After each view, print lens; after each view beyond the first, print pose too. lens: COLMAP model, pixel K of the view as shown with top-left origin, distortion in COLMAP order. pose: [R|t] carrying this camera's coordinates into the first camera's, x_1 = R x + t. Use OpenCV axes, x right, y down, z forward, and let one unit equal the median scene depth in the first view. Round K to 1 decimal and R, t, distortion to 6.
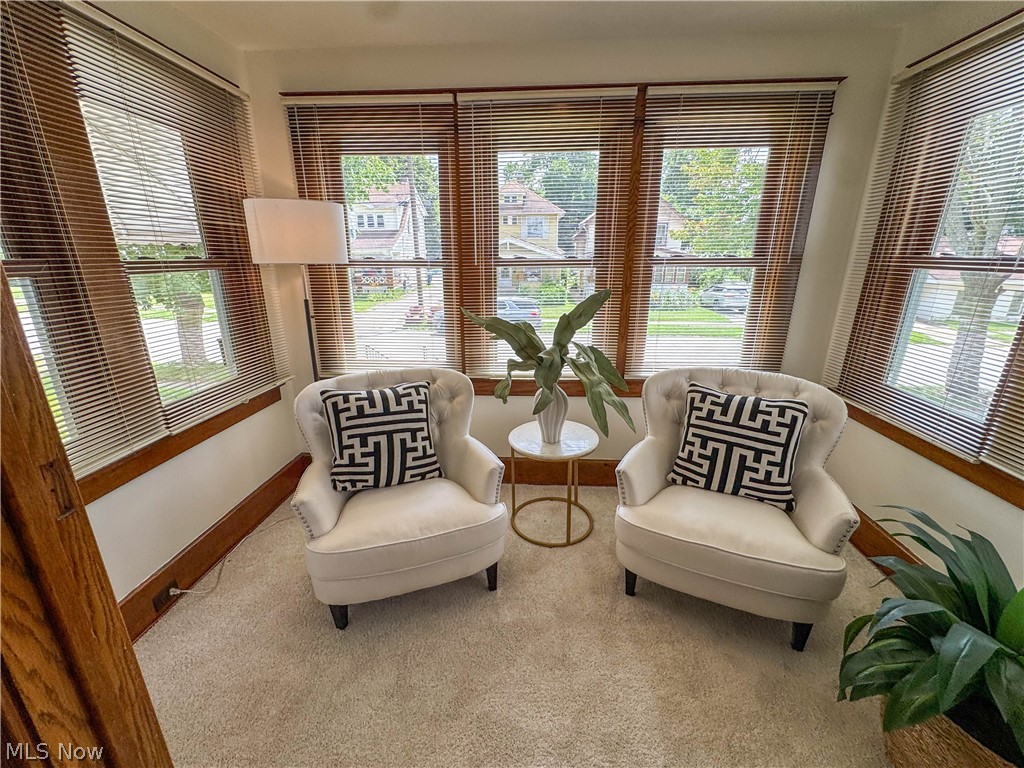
lens RADIAL K [[433.9, 0, 512.0], [0, 433.9, 384.0], [0, 0, 1]] dist [-0.001649, -0.000304]
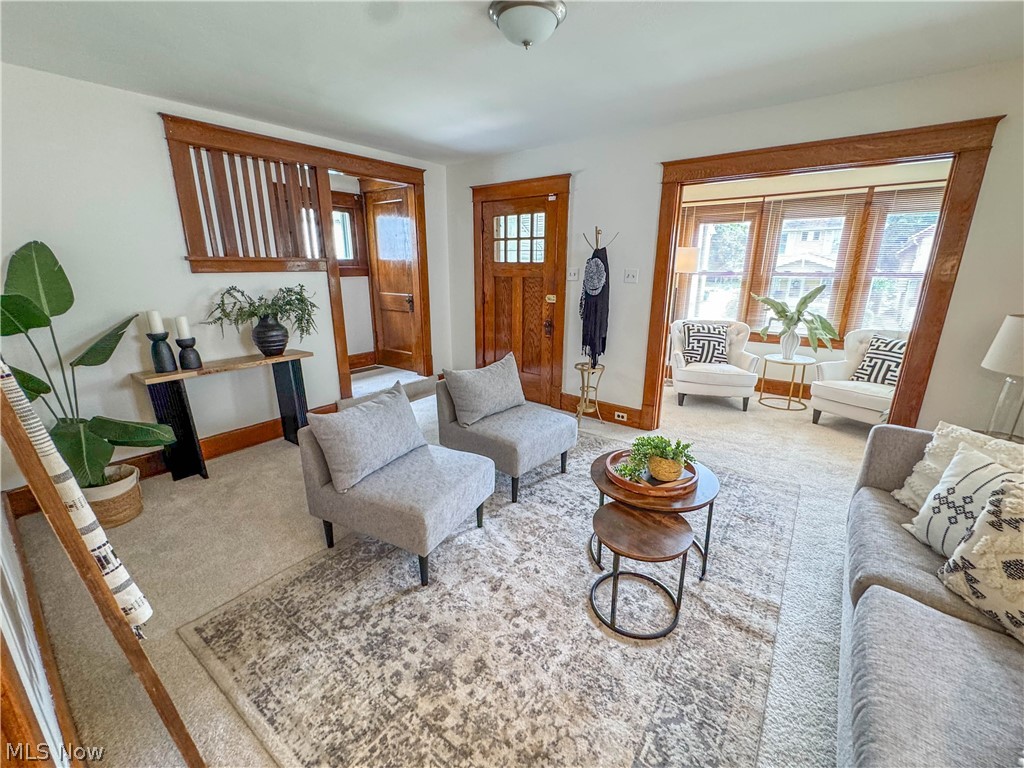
lens RADIAL K [[433.9, 0, 512.0], [0, 433.9, 384.0], [0, 0, 1]] dist [-0.001649, -0.000304]
pose [[0.832517, 0.151380, -0.532916, 0.131246], [-0.170535, 0.985260, 0.013465, 0.503056], [0.527099, 0.079671, 0.846061, -1.618480]]
